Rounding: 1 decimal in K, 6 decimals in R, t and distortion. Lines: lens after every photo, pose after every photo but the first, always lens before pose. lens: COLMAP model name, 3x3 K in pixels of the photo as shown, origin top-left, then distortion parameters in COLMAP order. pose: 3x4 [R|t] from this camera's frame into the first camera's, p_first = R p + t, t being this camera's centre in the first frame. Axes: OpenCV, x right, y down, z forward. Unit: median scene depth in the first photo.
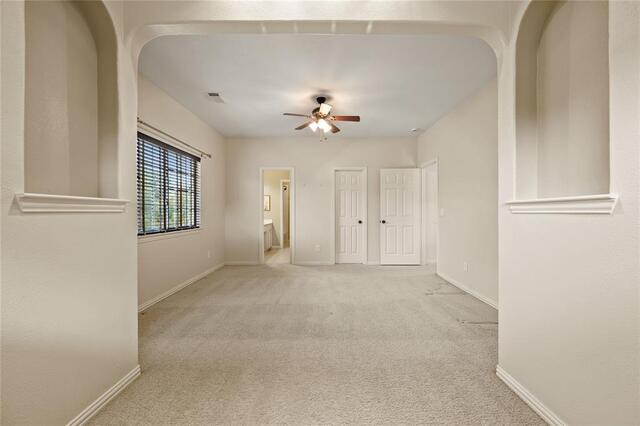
lens RADIAL K [[253.4, 0, 320.8], [0, 253.4, 212.5], [0, 0, 1]] dist [0.002582, -0.000611]
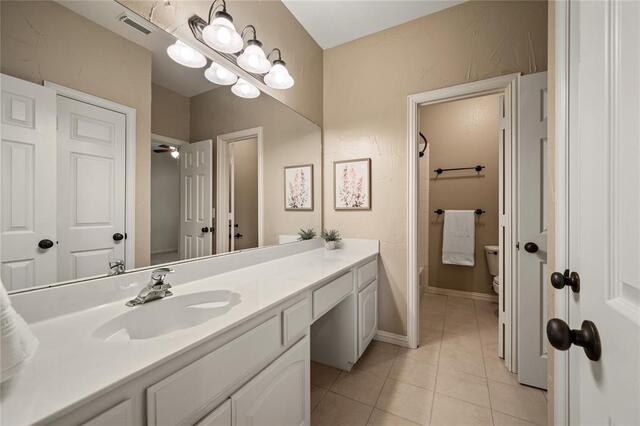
lens RADIAL K [[253.4, 0, 320.6], [0, 253.4, 213.1], [0, 0, 1]] dist [0.002582, -0.000611]
pose [[0.885703, -0.003532, -0.464239, -0.116704], [0.002624, 0.999993, -0.002600, -0.001868], [0.464245, 0.001085, 0.885706, 0.714353]]
